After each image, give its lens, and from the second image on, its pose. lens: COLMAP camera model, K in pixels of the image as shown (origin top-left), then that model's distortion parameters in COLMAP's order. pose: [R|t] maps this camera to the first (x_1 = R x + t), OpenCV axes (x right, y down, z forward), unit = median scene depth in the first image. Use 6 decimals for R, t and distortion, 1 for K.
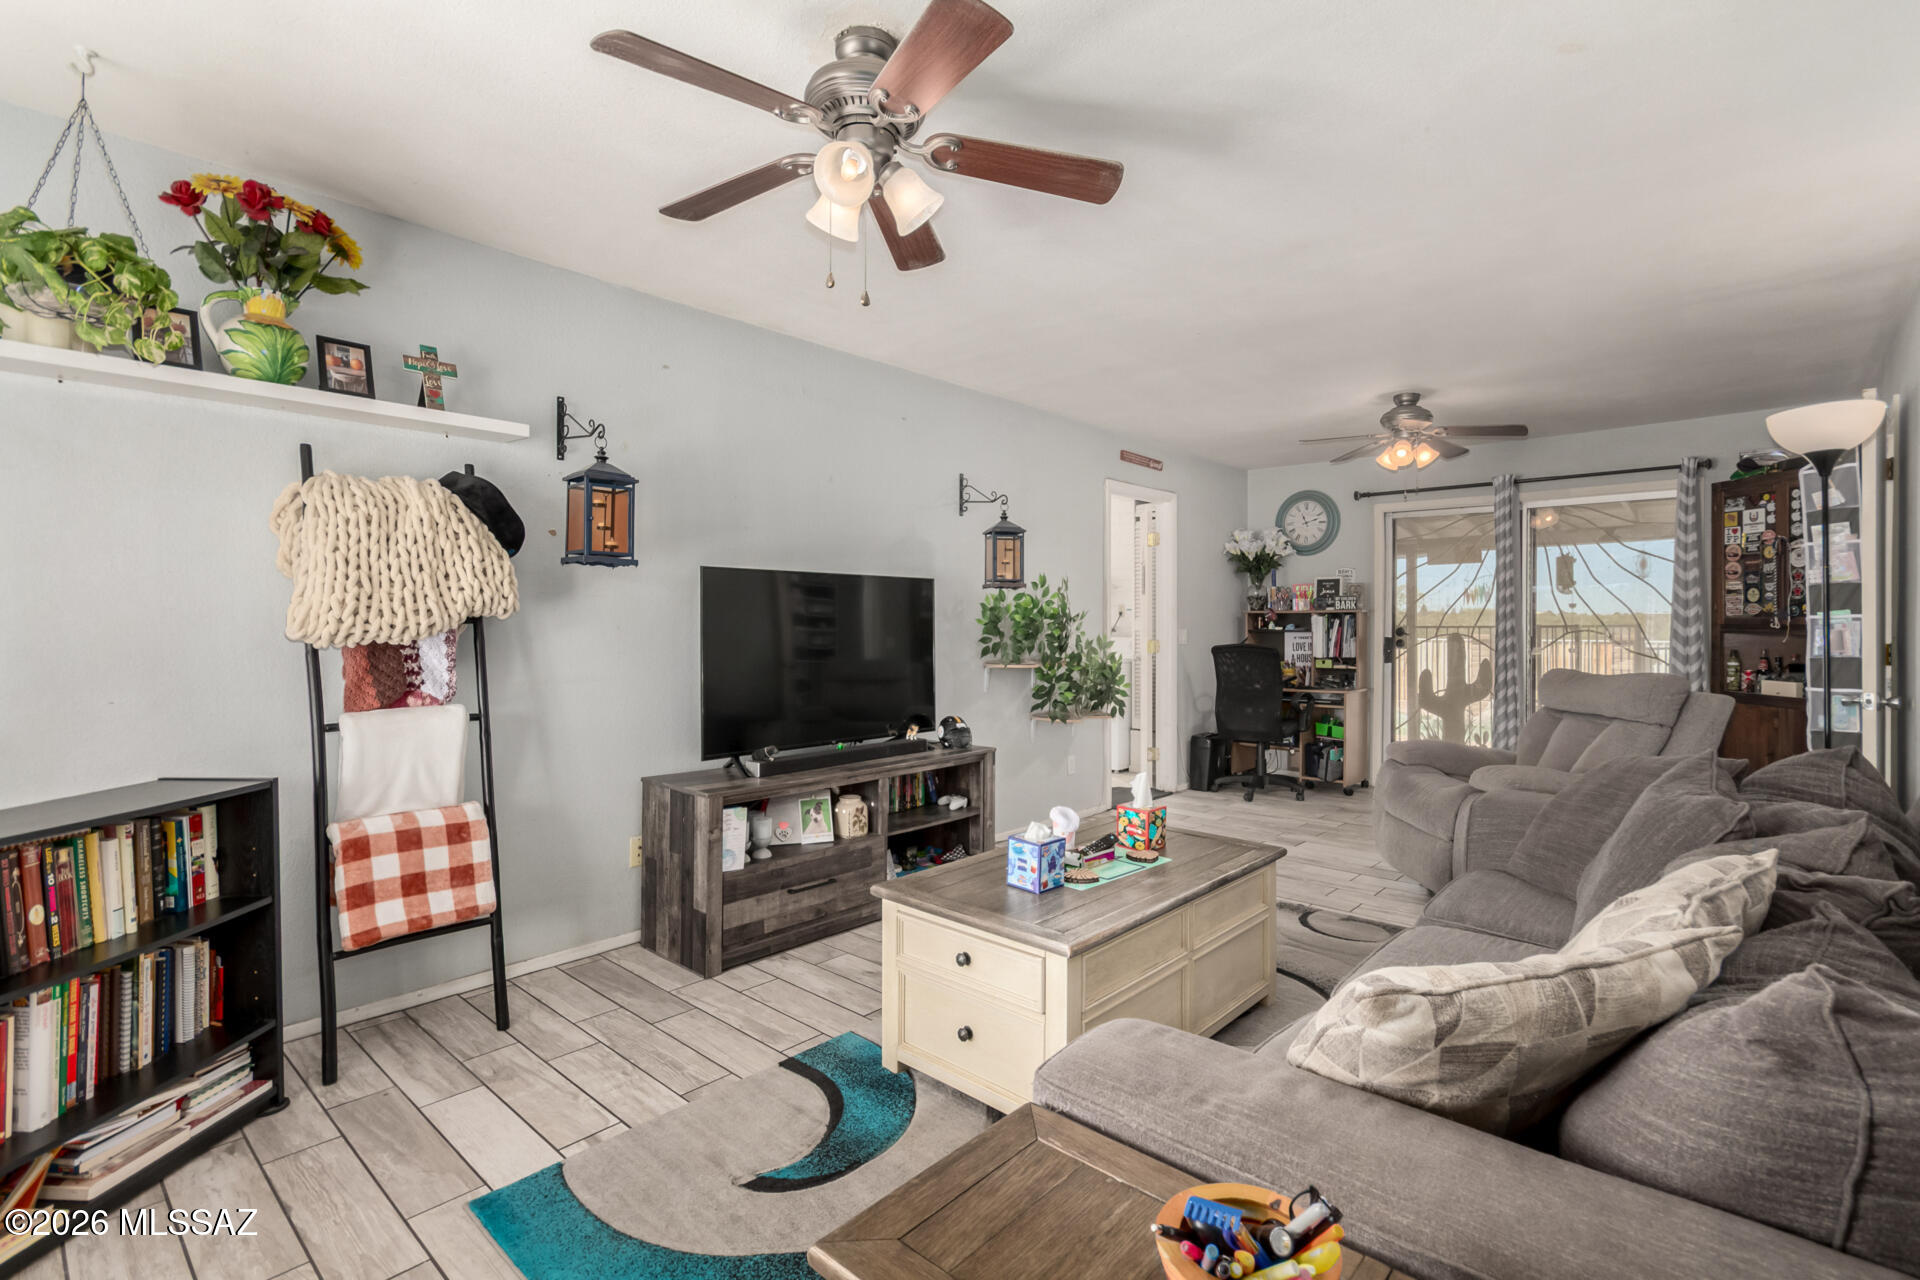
lens RADIAL K [[891.3, 0, 960.2], [0, 891.3, 624.5], [0, 0, 1]] dist [0.005242, 0.001303]
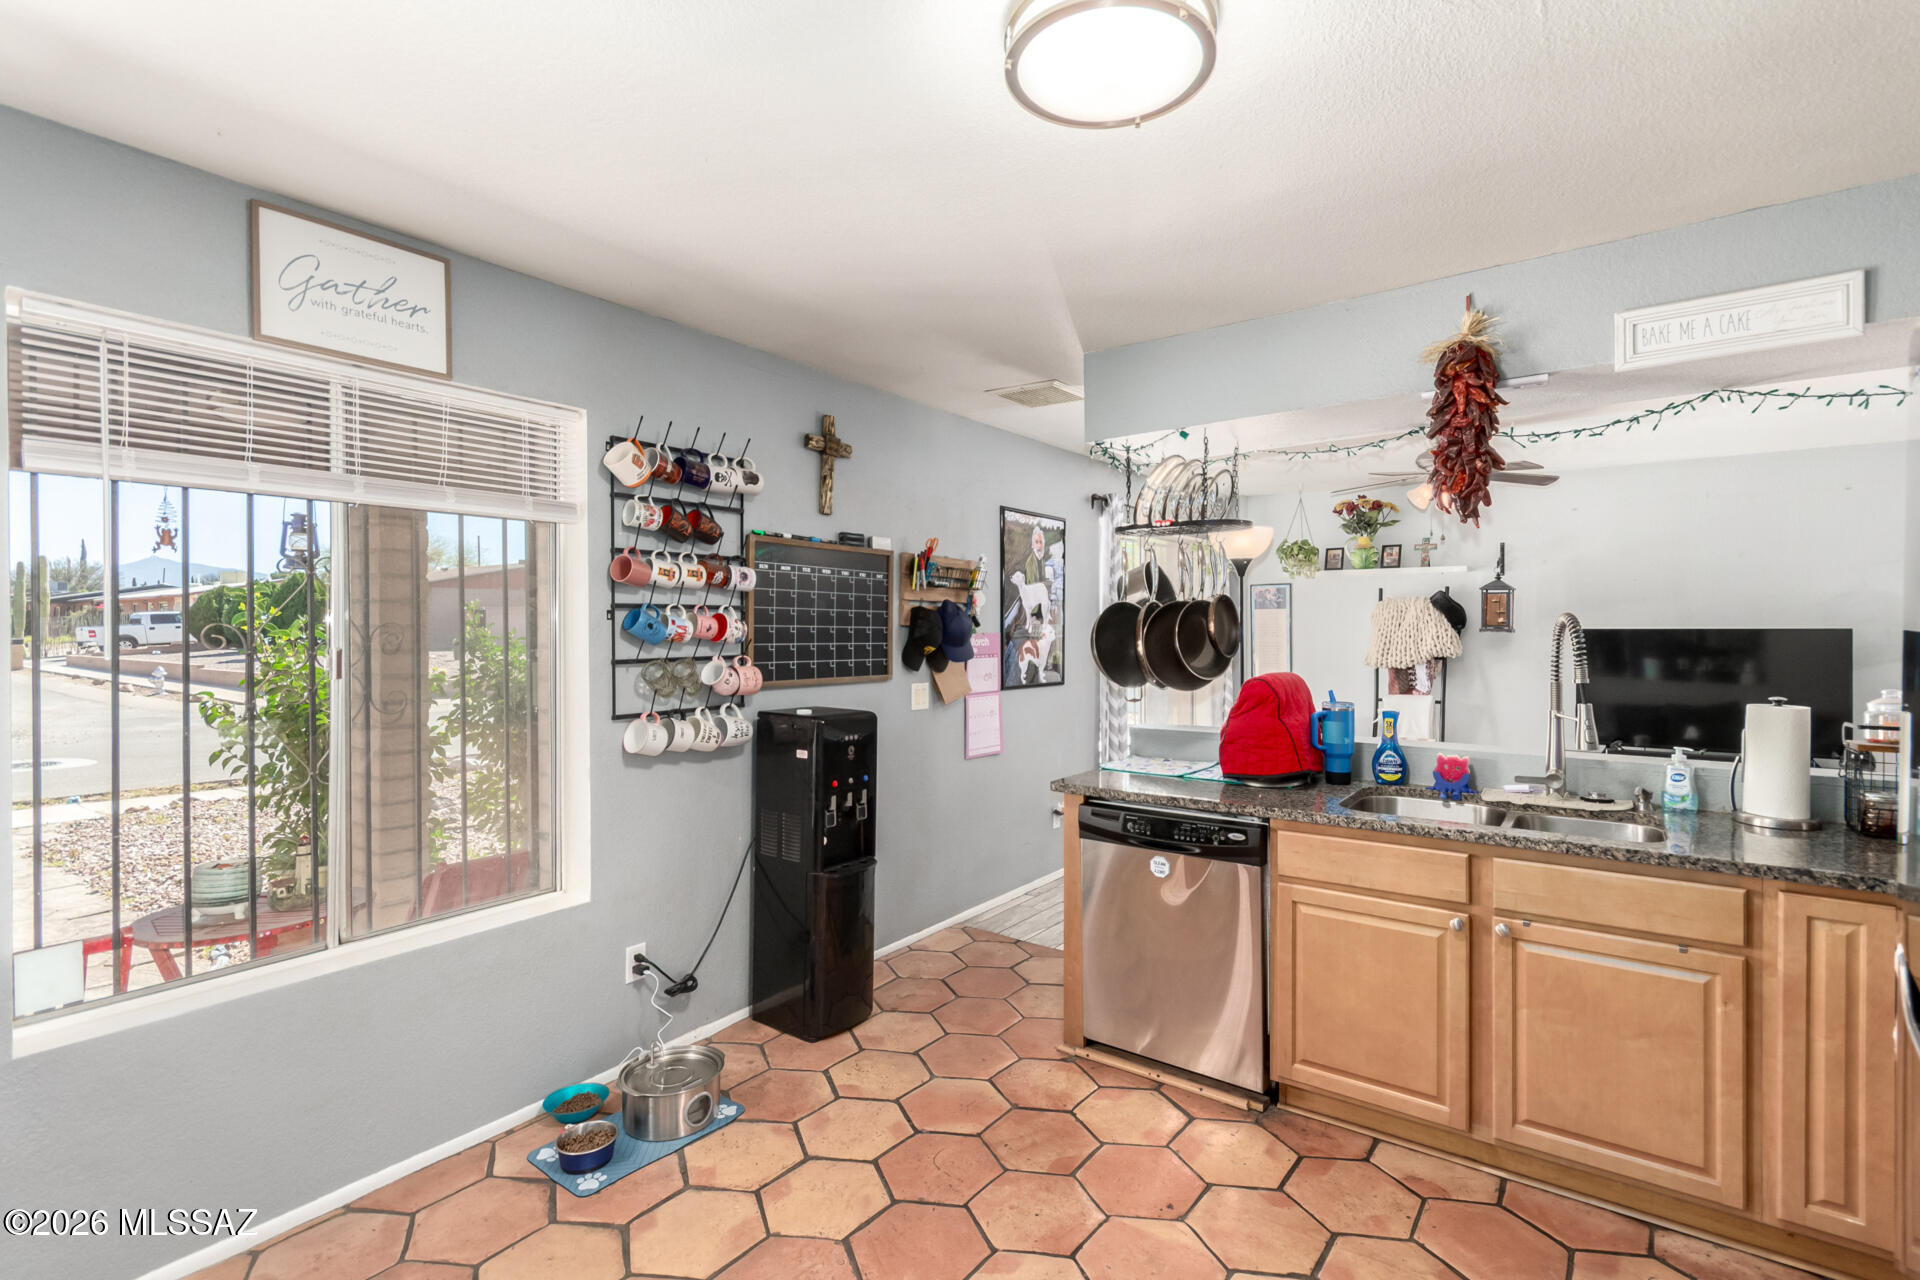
lens RADIAL K [[891.3, 0, 962.7], [0, 891.3, 632.8], [0, 0, 1]] dist [0.005242, 0.001303]
pose [[0.091433, 0.002799, -0.995807, 1.591140], [-0.000081, 0.999996, 0.002803, -0.076817], [0.995811, -0.000176, 0.091433, -0.393877]]
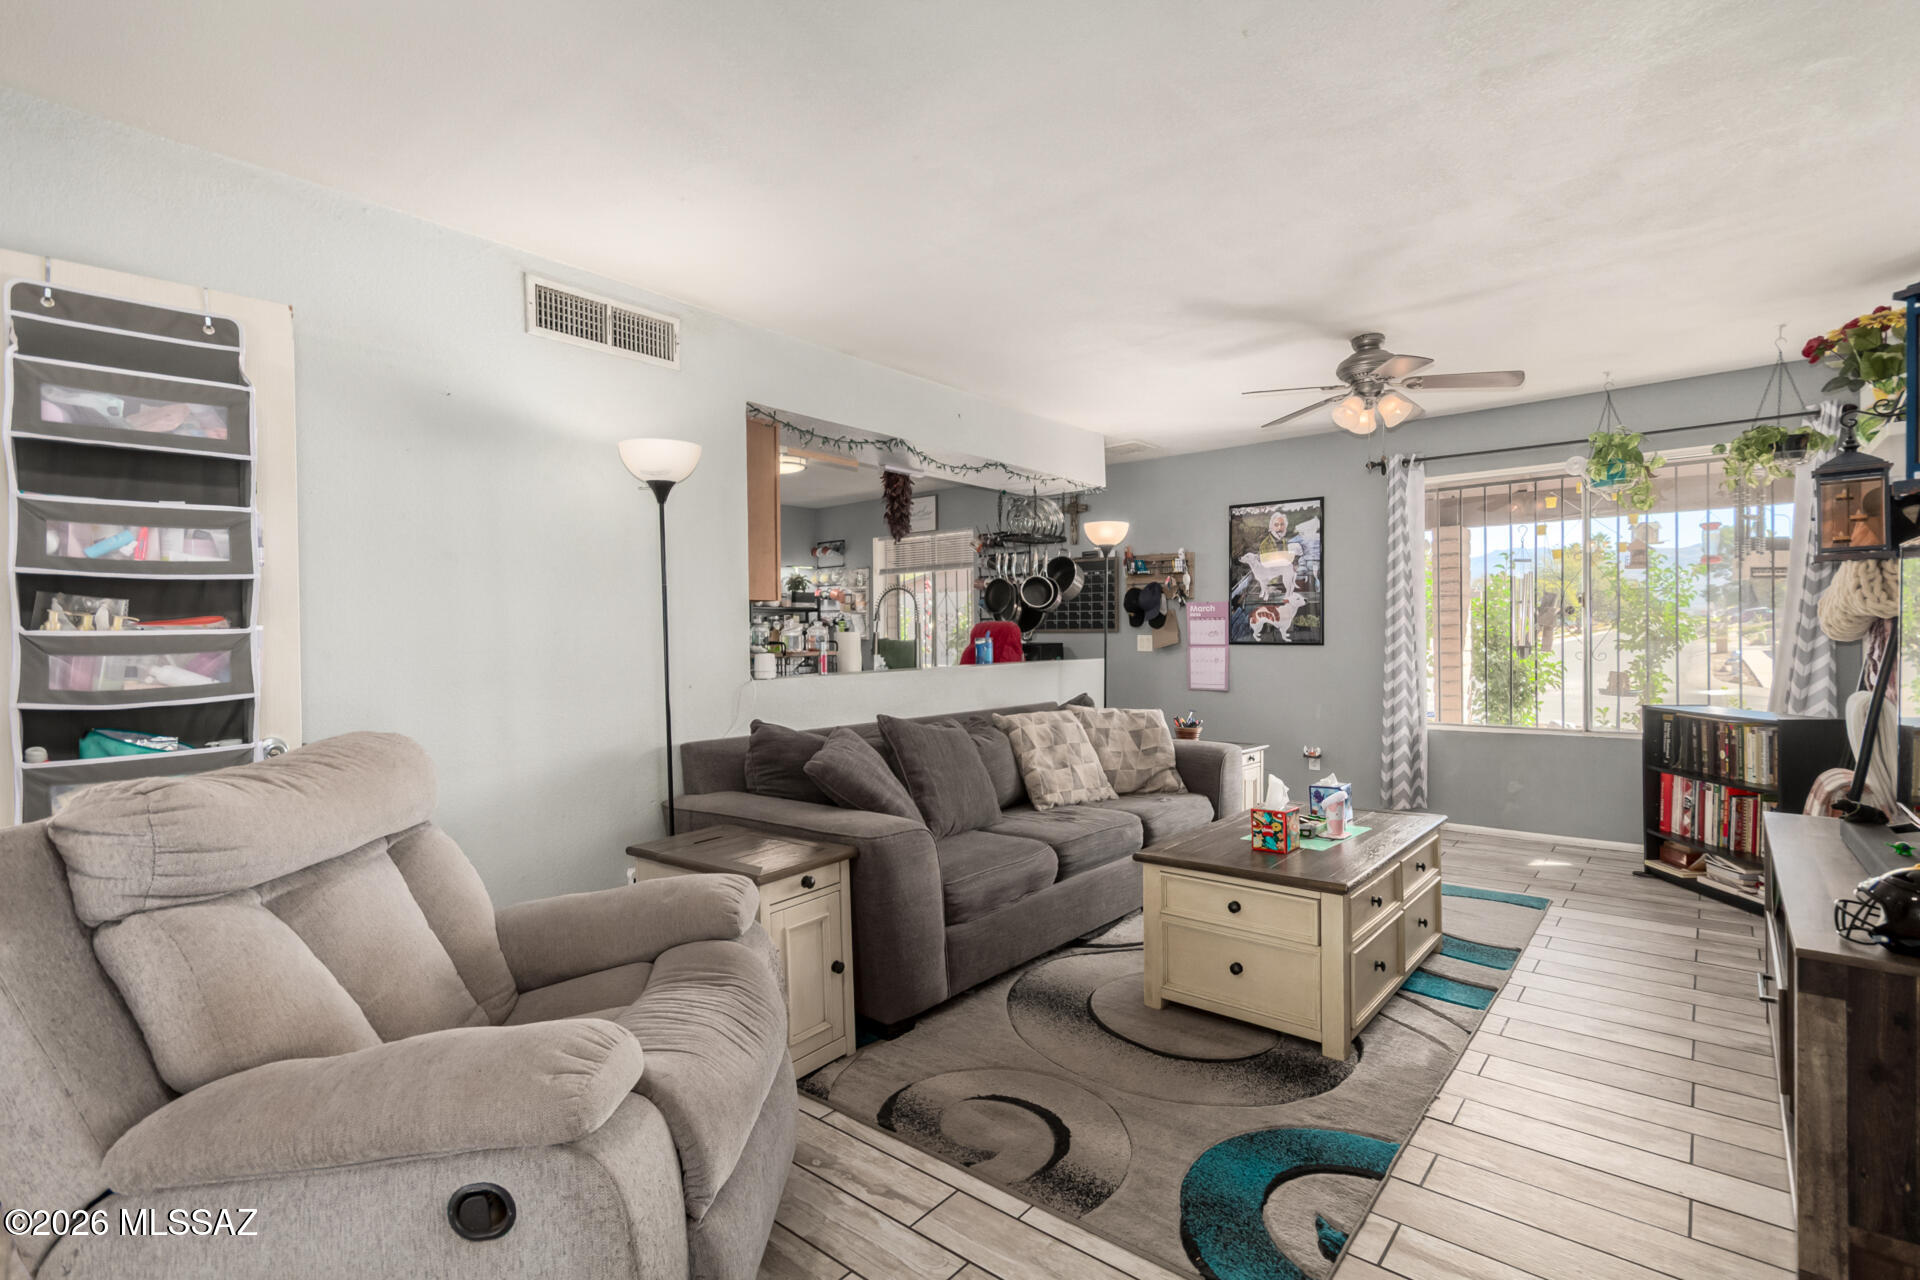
lens RADIAL K [[891.3, 0, 966.7], [0, 891.3, 643.2], [0, 0, 1]] dist [0.005242, 0.001303]
pose [[-0.999562, 0.011633, -0.027196, 0.495620], [0.011215, 0.999817, 0.015480, 0.001596], [0.027371, 0.015169, -0.999510, 2.444620]]
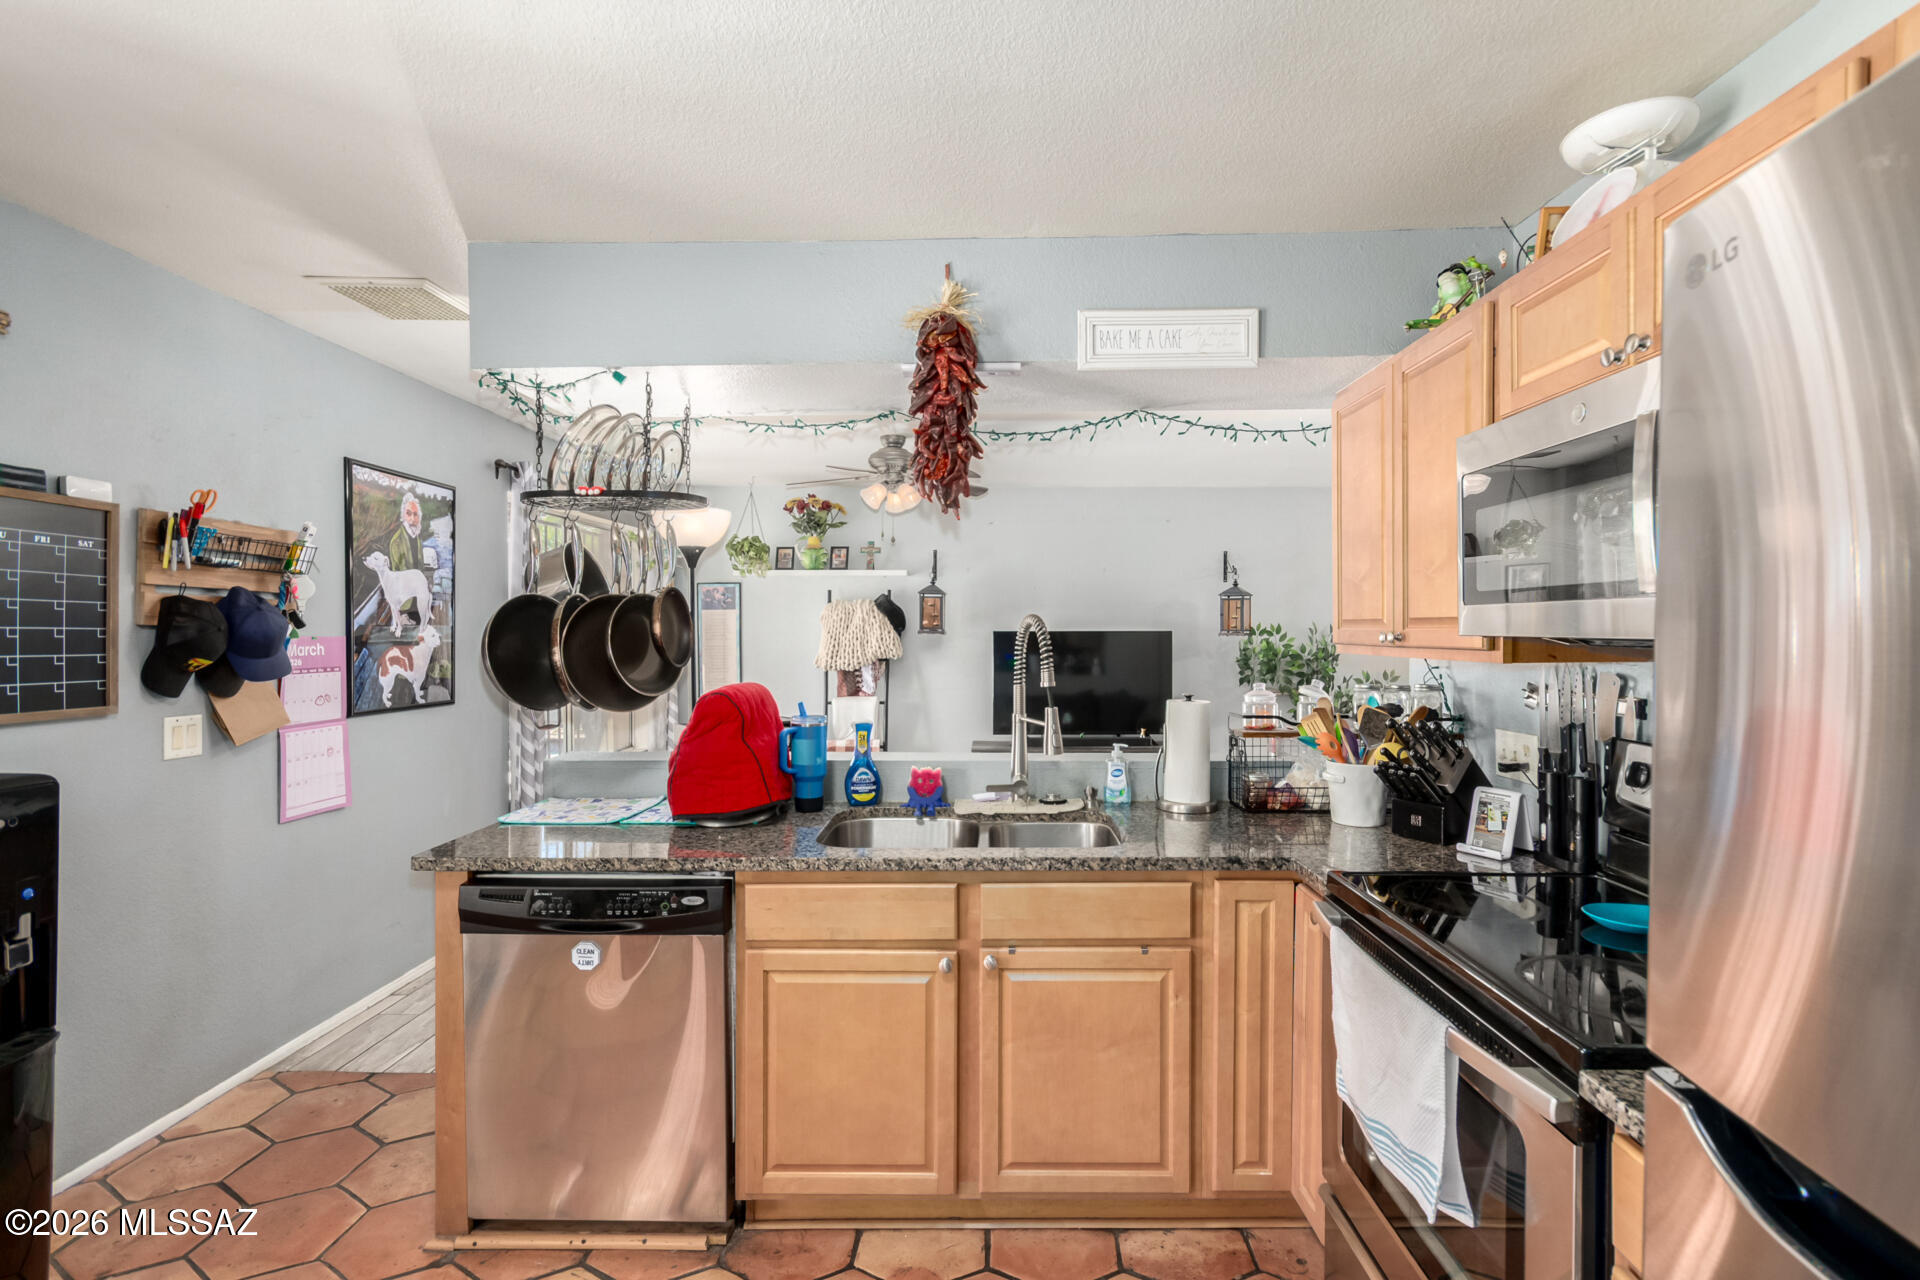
lens RADIAL K [[891.3, 0, 994.4], [0, 891.3, 636.9], [0, 0, 1]] dist [0.005242, 0.001303]
pose [[0.668603, 0.002782, -0.743615, 1.357256], [0.001136, 0.999988, 0.004763, -0.076499], [0.743619, -0.004030, 0.668592, -0.312344]]
